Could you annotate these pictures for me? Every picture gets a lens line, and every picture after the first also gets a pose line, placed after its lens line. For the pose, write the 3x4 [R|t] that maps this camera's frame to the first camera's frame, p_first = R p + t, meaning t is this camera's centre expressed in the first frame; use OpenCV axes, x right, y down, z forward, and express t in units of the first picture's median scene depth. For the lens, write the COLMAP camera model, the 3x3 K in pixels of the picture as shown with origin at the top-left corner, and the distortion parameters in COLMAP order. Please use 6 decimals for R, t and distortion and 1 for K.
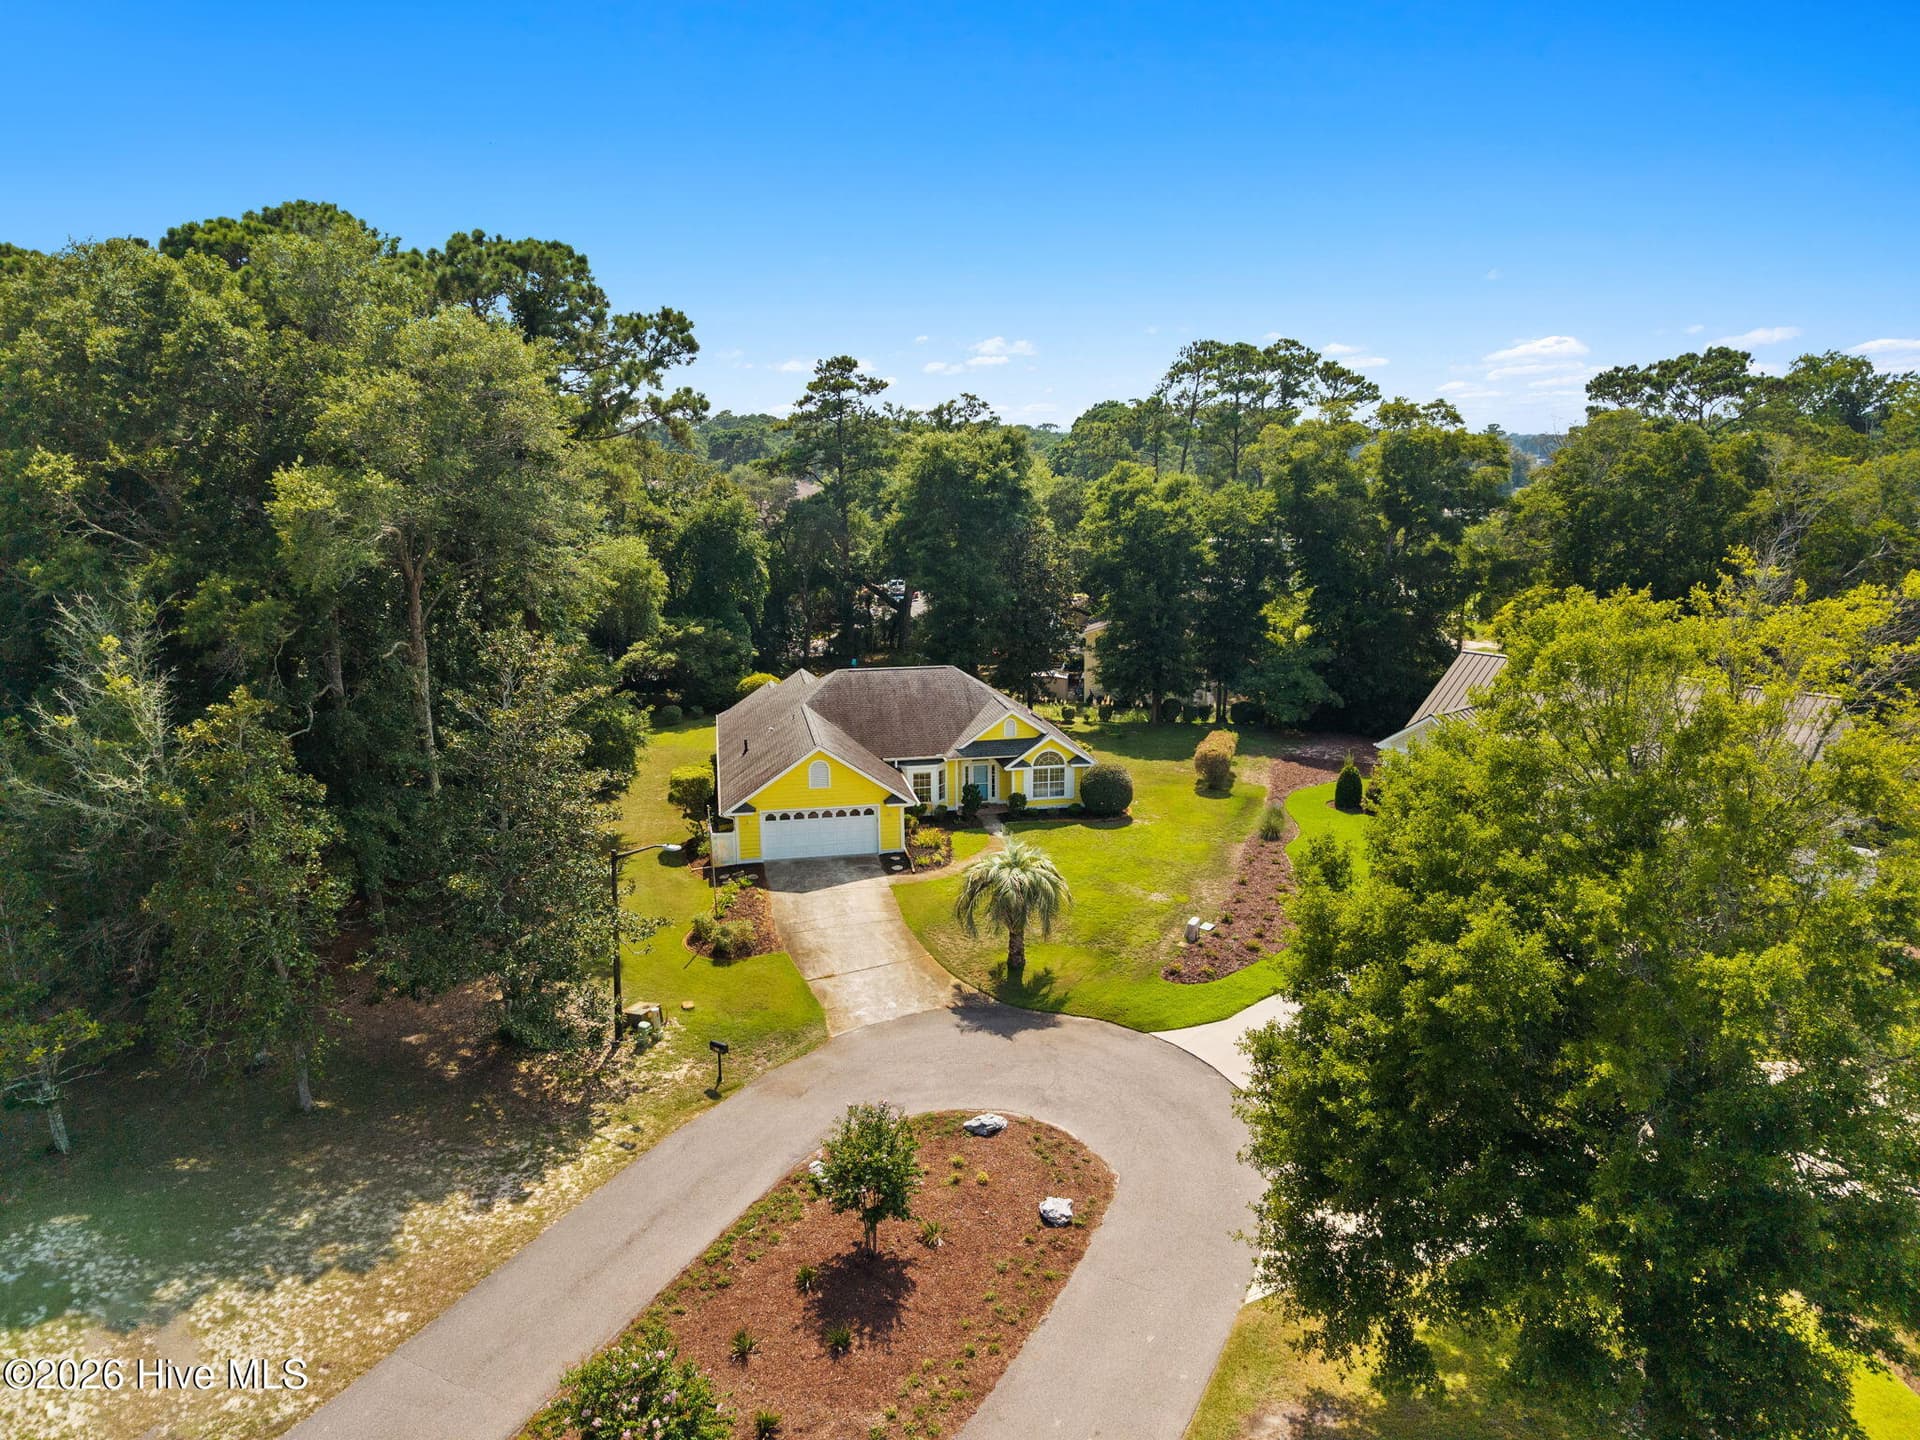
lens RADIAL K [[1320.1, 0, 959.1], [0, 1320.1, 795.9], [0, 0, 1]] dist [0.064537, 0.000663]
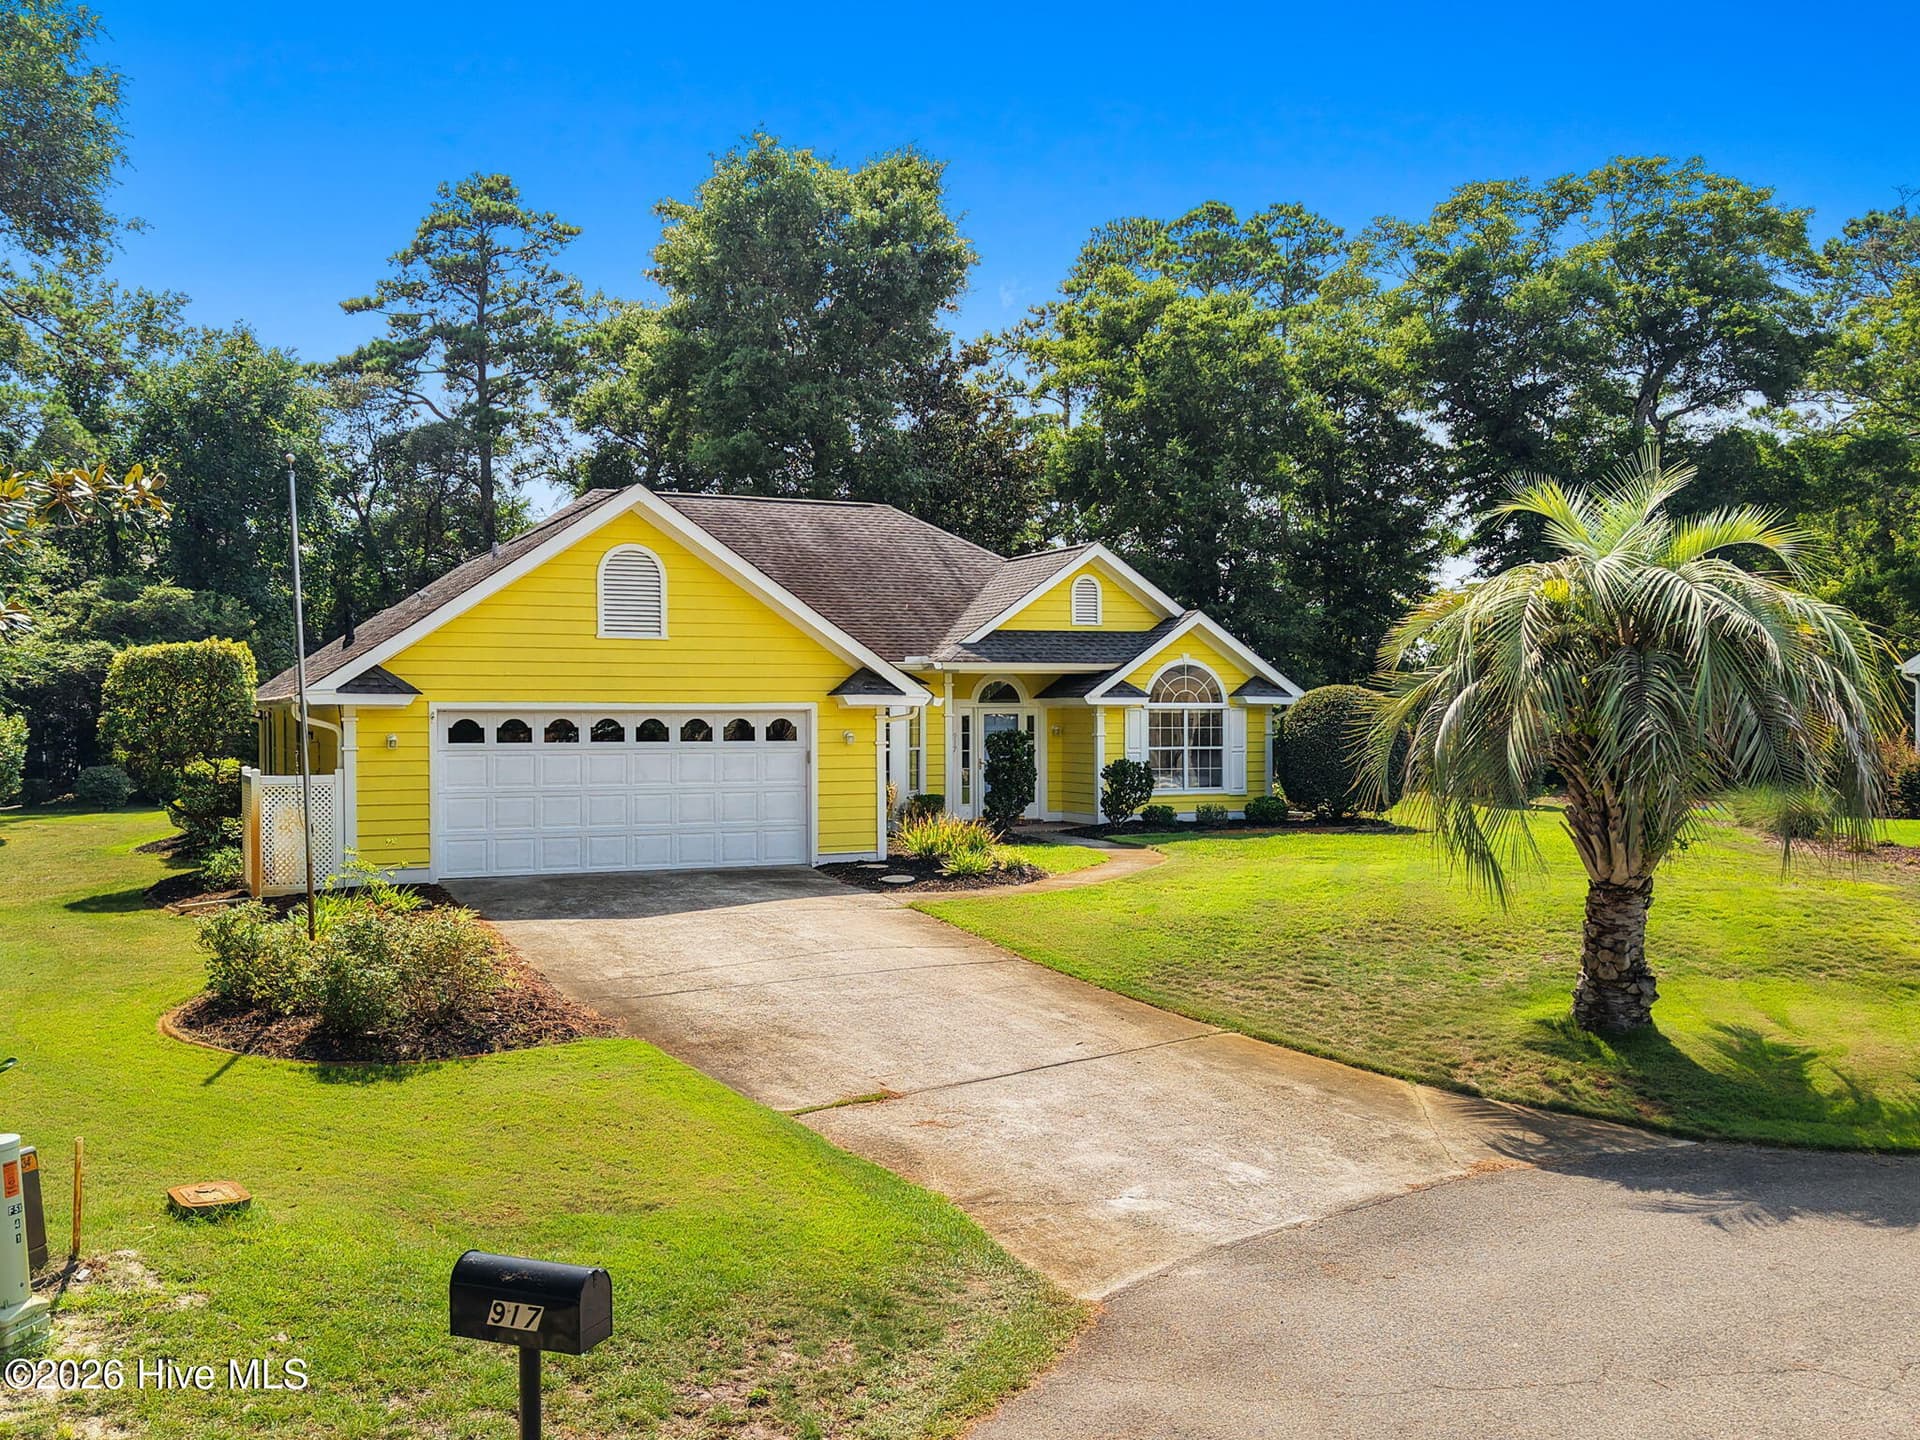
lens RADIAL K [[1945.0, 0, 994.7], [0, 1945.0, 726.9], [0, 0, 1]] dist [0.025610, -0.007539]
pose [[0.975538, -0.004915, 0.219777, -0.121254], [0.057300, 0.970877, -0.232627, 0.123744], [-0.212233, 0.239530, 0.947408, 0.546680]]
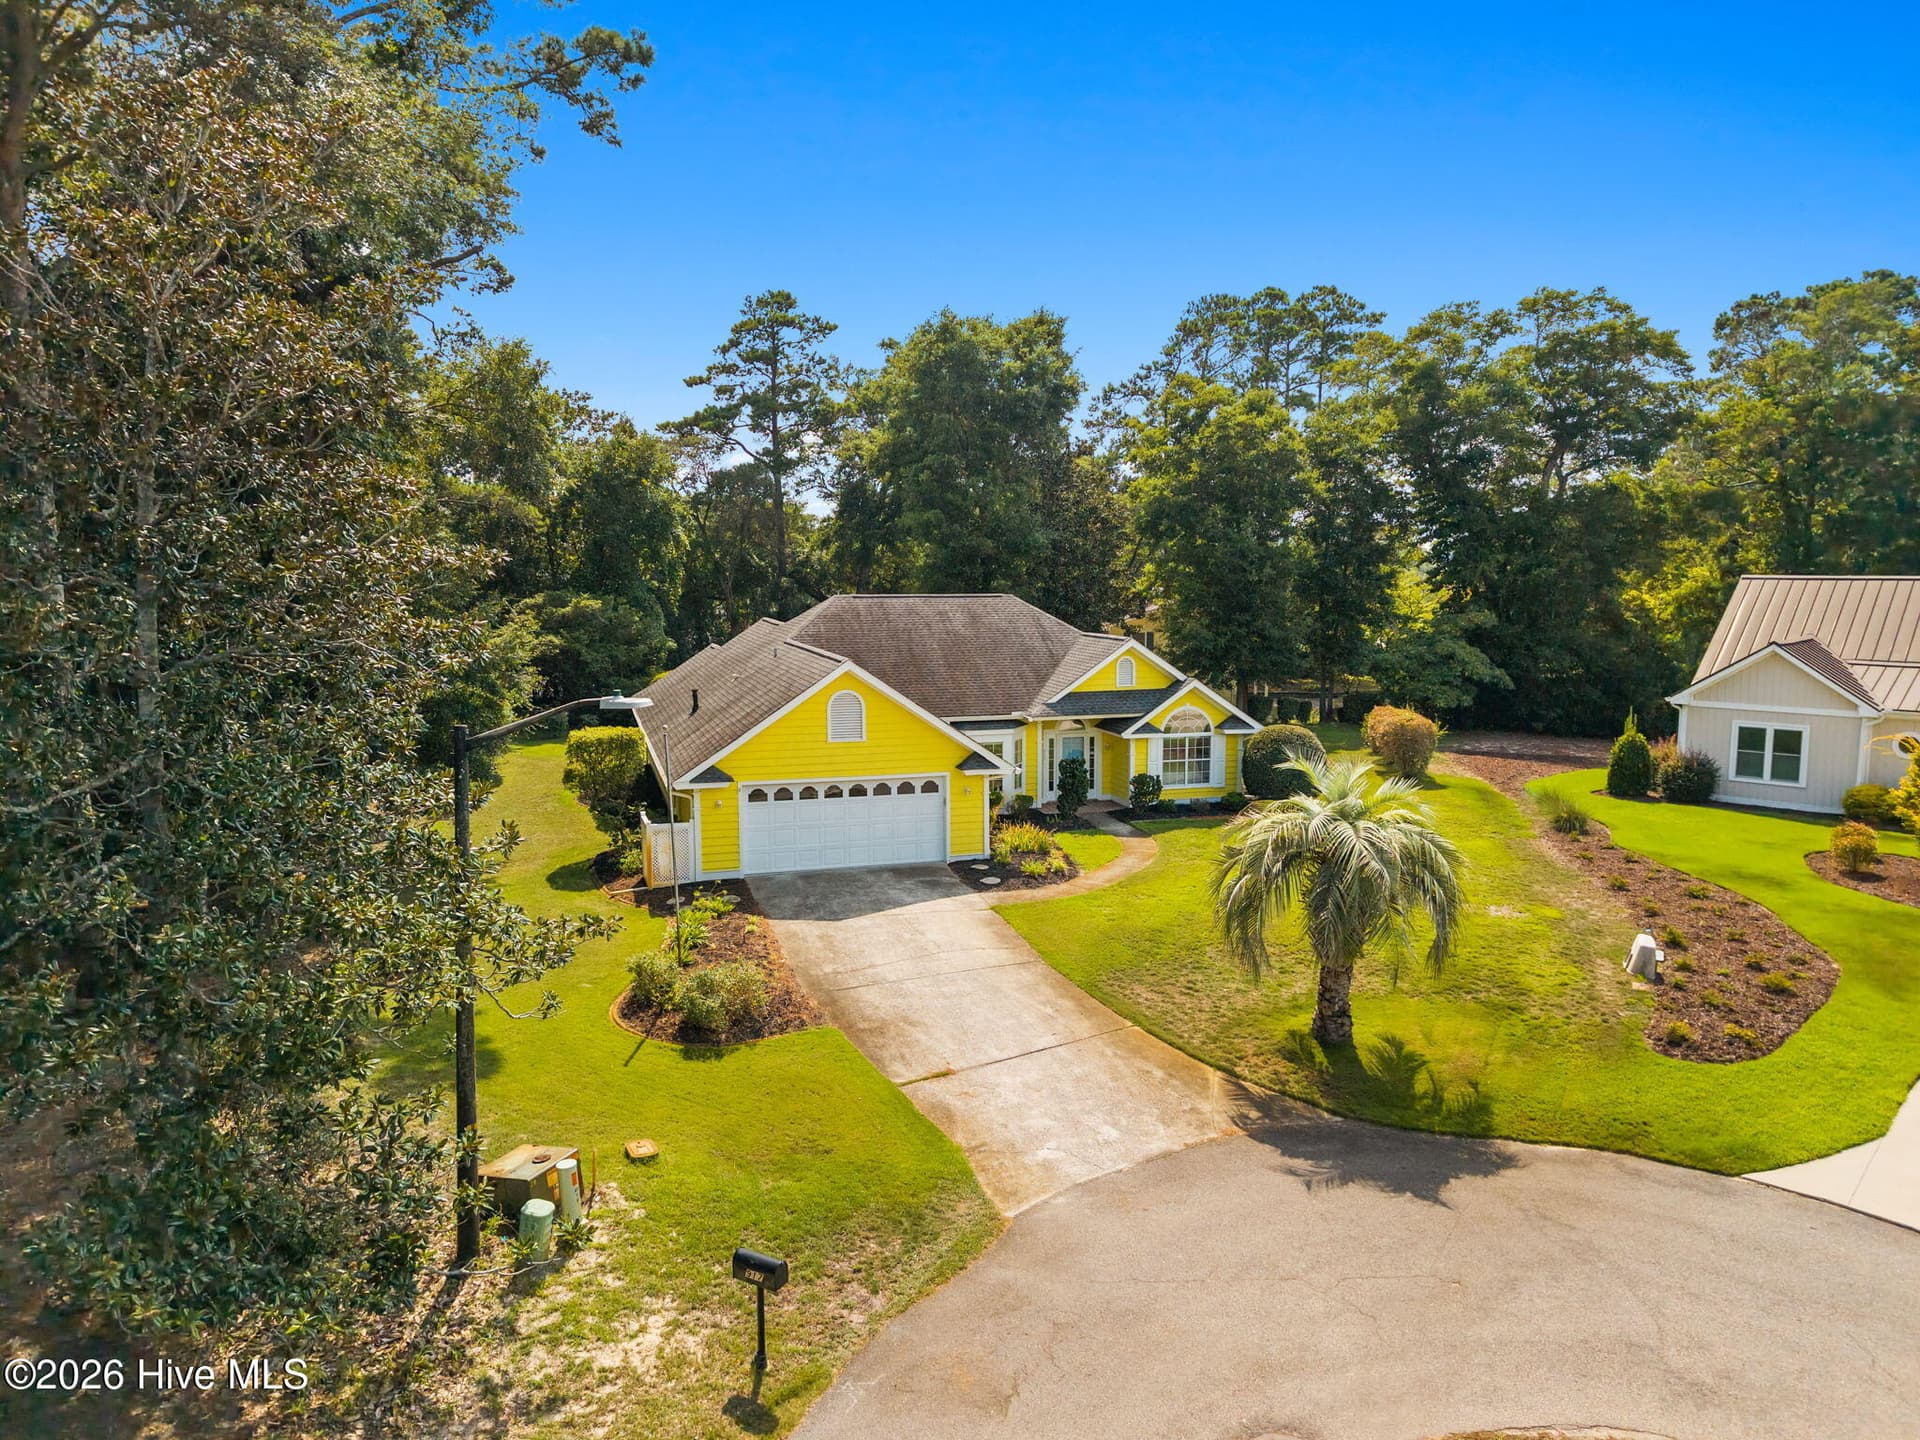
lens RADIAL K [[1366.9, 0, 960.8], [0, 1366.9, 770.3], [0, 0, 1]] dist [0.013288, 0.000523]
pose [[0.995843, -0.013864, 0.090020, -0.107852], [0.023198, 0.994360, -0.103488, 0.065814], [-0.088077, 0.105146, 0.990549, 0.422576]]
